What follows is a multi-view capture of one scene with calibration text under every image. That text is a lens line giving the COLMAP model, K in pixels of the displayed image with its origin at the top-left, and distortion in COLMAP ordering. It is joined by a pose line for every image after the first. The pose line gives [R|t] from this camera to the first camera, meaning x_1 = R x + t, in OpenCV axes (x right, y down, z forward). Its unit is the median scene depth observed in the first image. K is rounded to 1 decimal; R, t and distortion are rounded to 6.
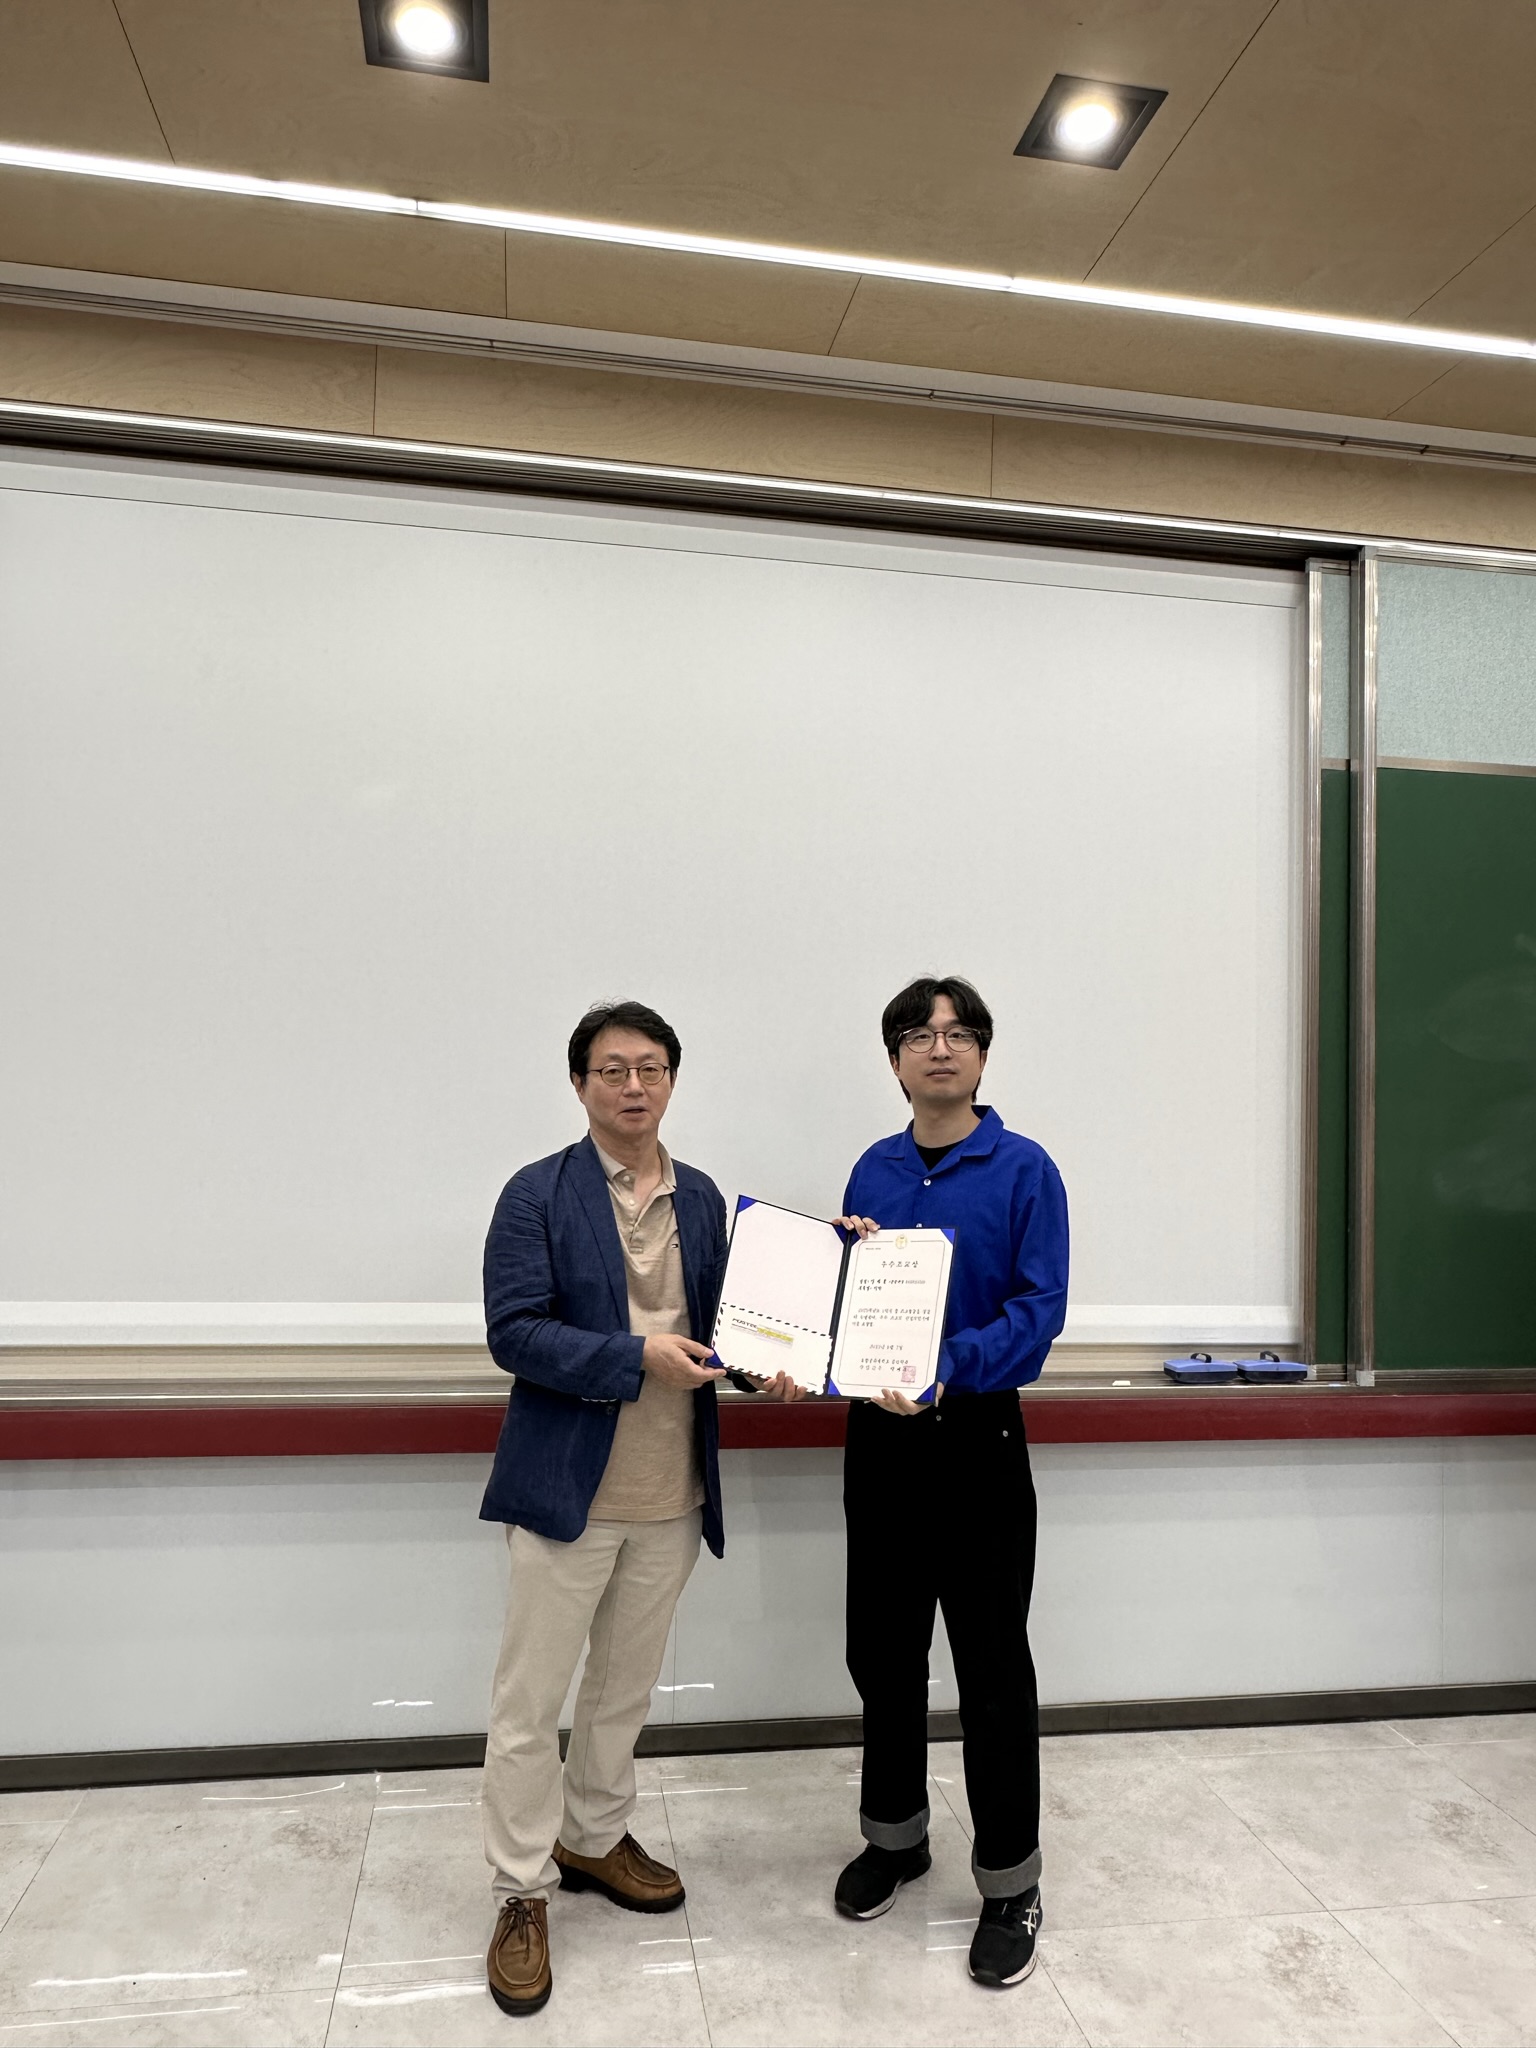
lens RADIAL K [[1400.2, 0, 750.4], [0, 1400.2, 1036.7], [0, 0, 1]] dist [-0.006858, 0.004322]
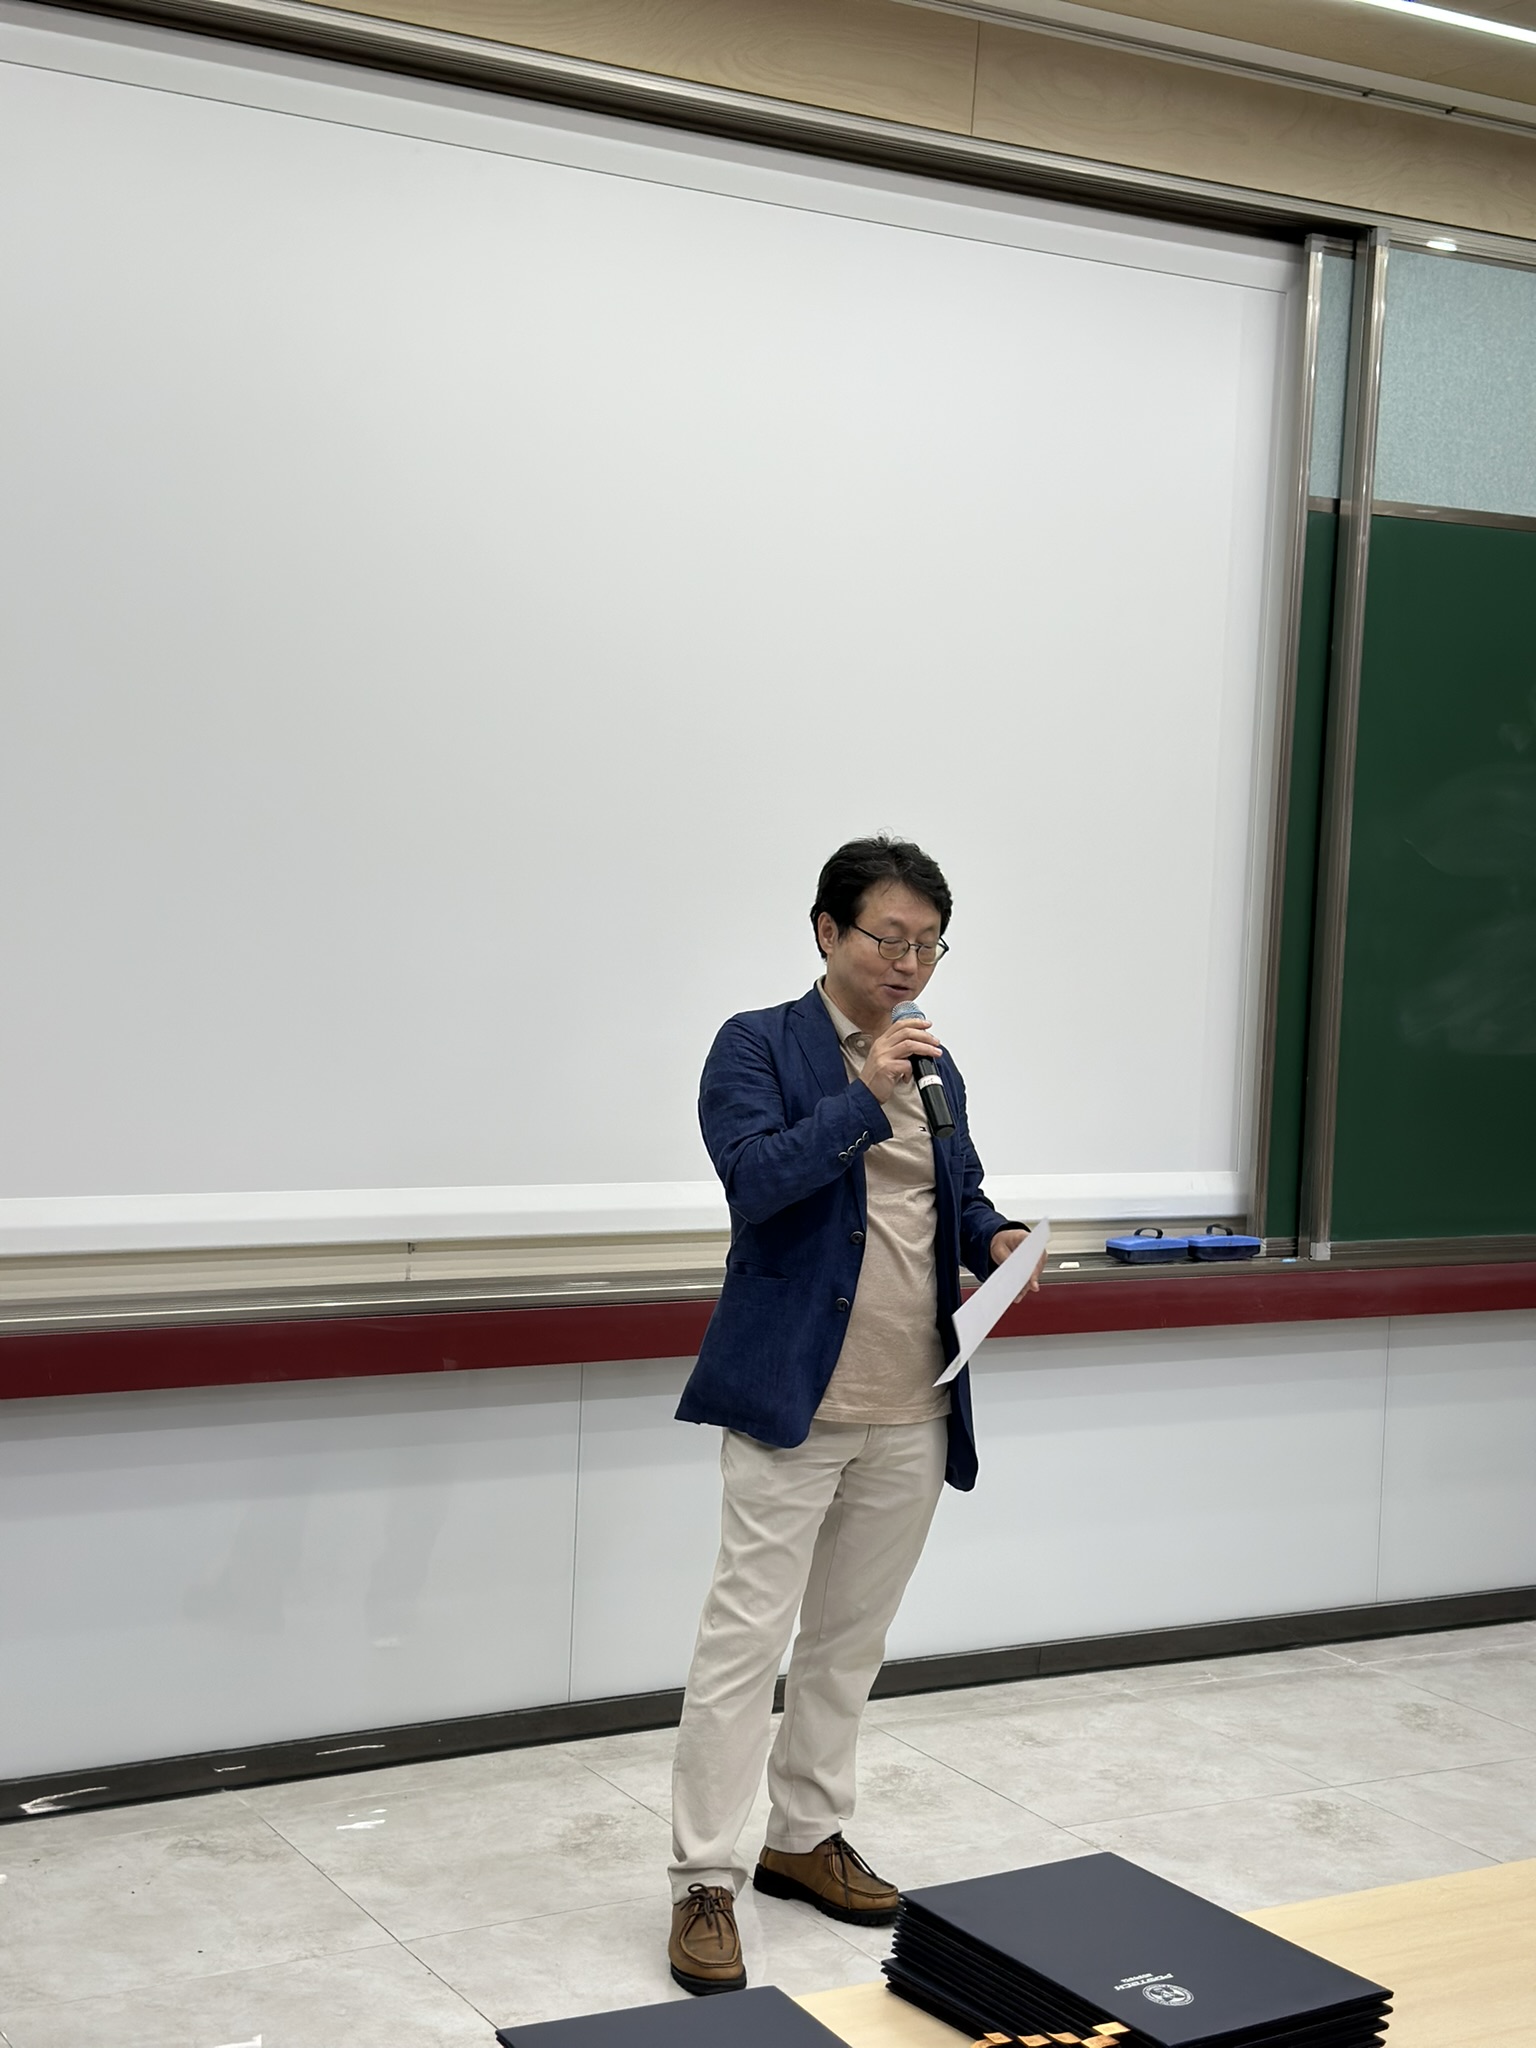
lens RADIAL K [[2868.5, 0, 771.7], [0, 2868.5, 1062.4], [0, 0, 1]] dist [0.238538, -0.552415]
pose [[0.935562, -0.013192, 0.352915, -0.494608], [-0.032360, 0.991896, 0.122860, -0.075522], [-0.351676, -0.126363, 0.927554, -0.502590]]
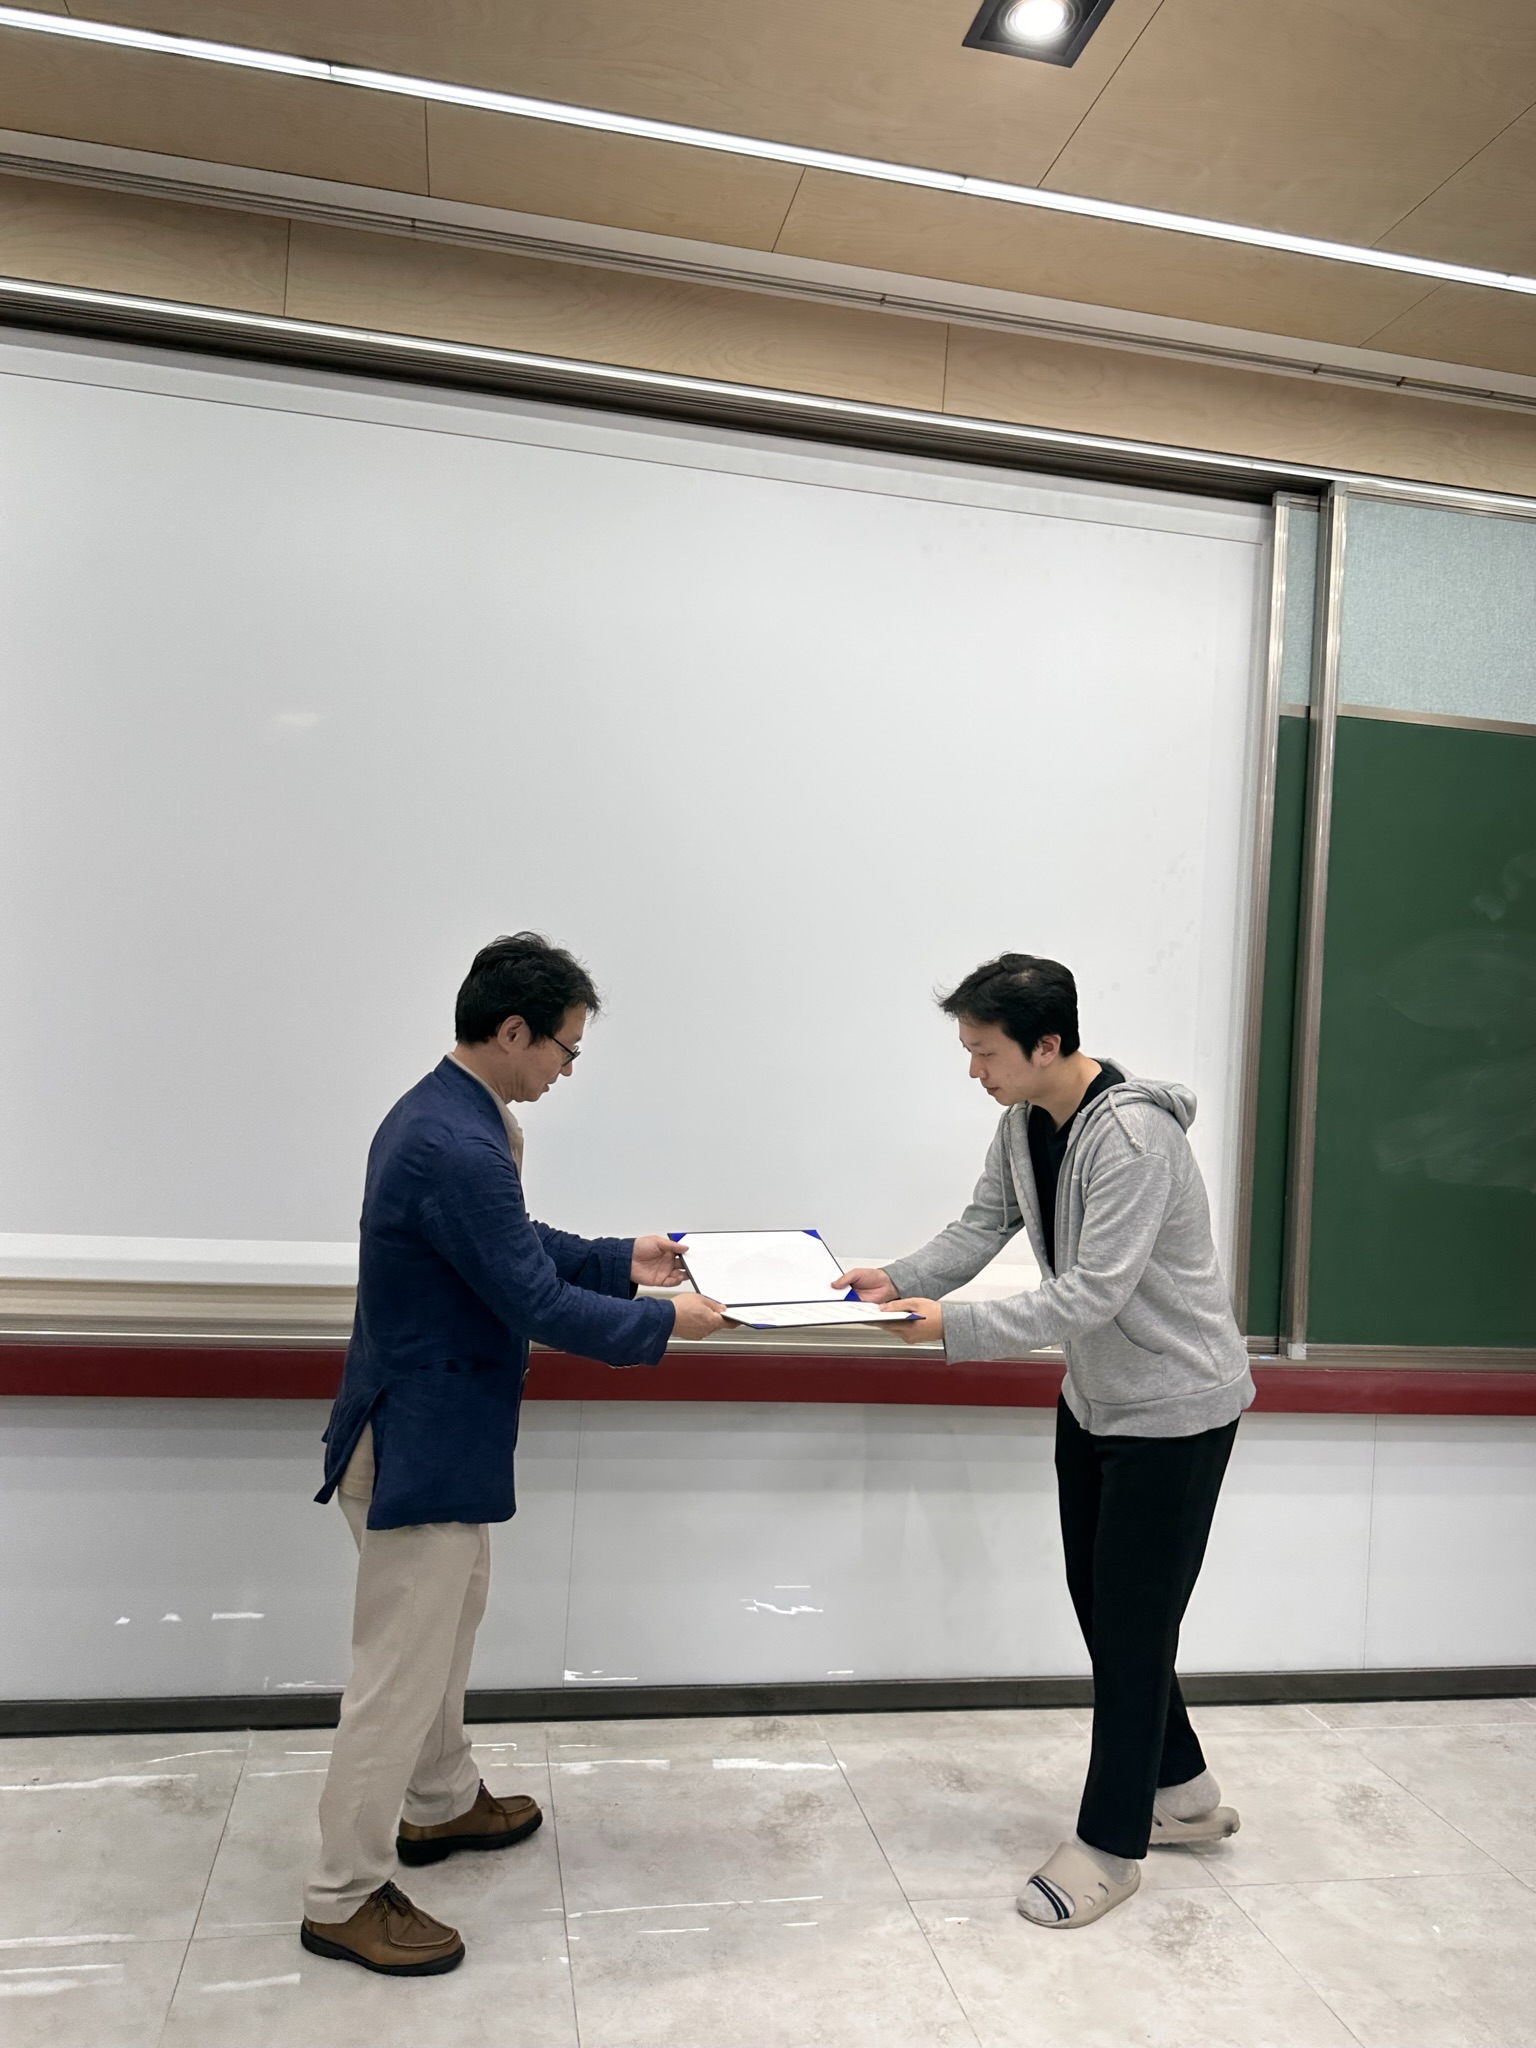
lens RADIAL K [[1500.9, 0, 745.7], [0, 1500.9, 1027.9], [0, 0, 1]] dist [0.002224, -0.007300]
pose [[0.999166, 0.033090, 0.023919, 0.028501], [-0.033649, 0.999161, 0.023350, 0.010113], [-0.023126, -0.024135, 0.999441, -0.019690]]
